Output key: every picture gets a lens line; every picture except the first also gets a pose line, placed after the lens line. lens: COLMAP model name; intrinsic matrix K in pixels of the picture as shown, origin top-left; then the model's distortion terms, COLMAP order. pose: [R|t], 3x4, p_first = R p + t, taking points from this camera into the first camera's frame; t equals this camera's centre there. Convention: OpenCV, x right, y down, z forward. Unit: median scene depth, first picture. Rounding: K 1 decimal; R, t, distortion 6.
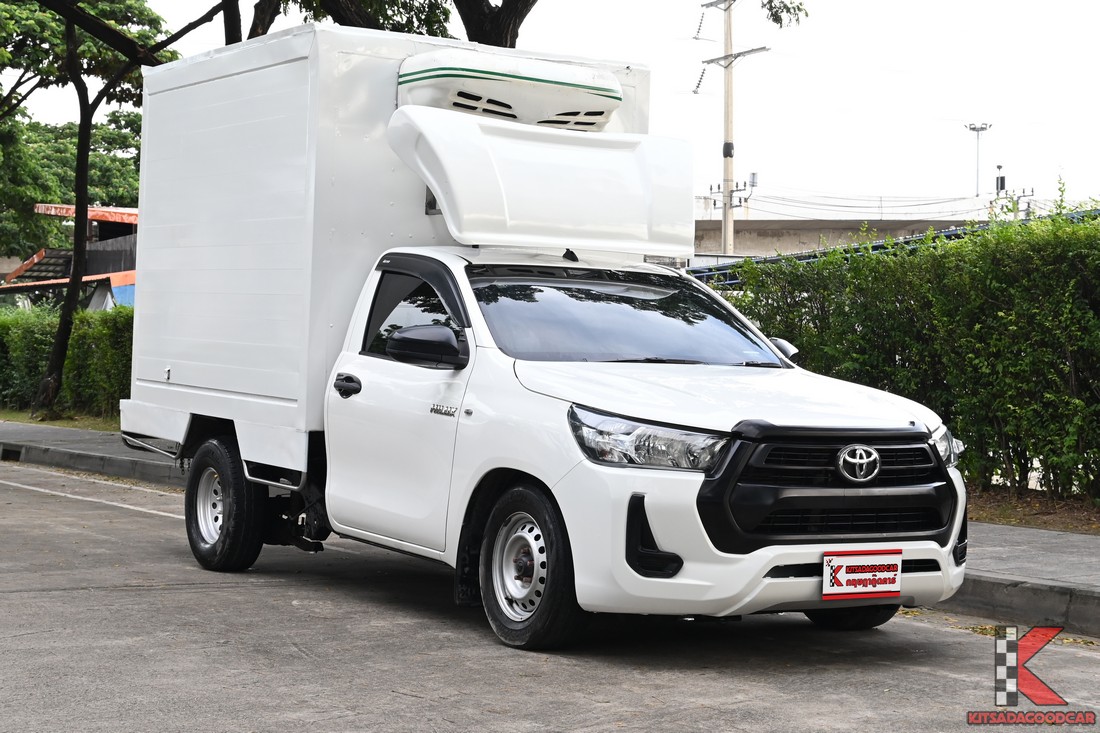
lens RADIAL K [[1899.5, 0, 549.7], [0, 1899.5, 372.6], [0, 0, 1]] dist [0.041094, 0.000000]
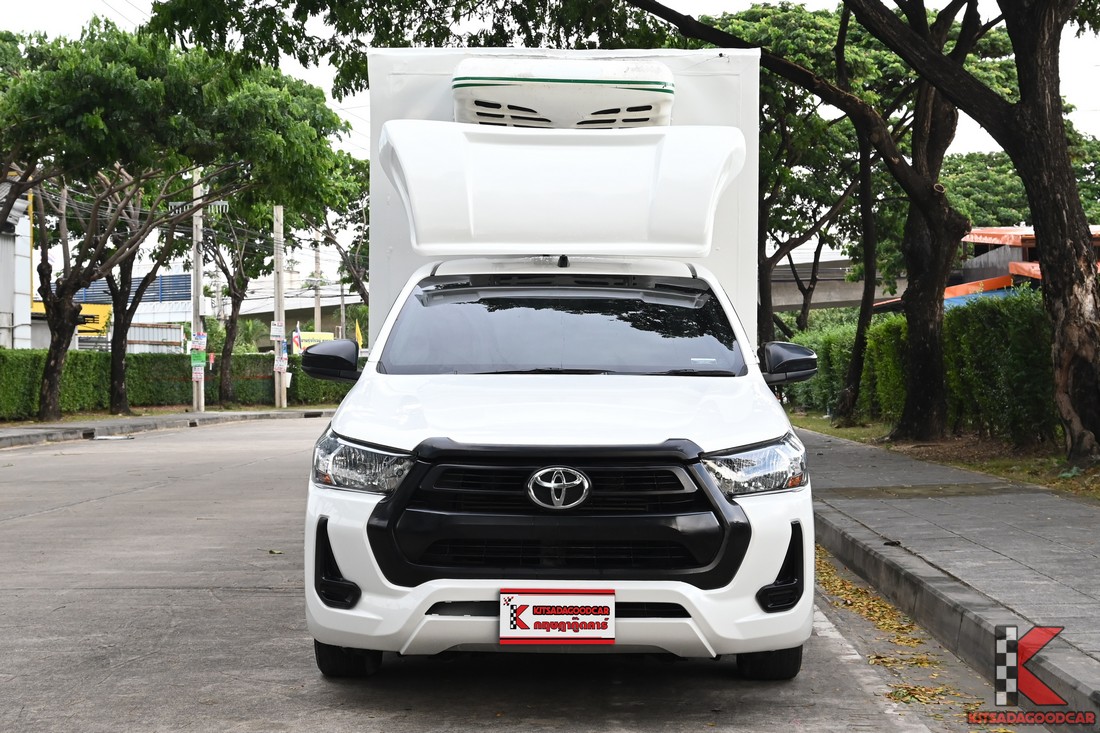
lens RADIAL K [[1732.5, 0, 550.2], [0, 1732.5, 360.4], [0, 0, 1]] dist [0.022244, 0.000000]
pose [[0.850319, -0.022435, -0.525790, 0.572178], [0.016106, 0.999732, -0.016611, 0.002716], [0.526022, 0.005656, 0.850452, 0.324457]]
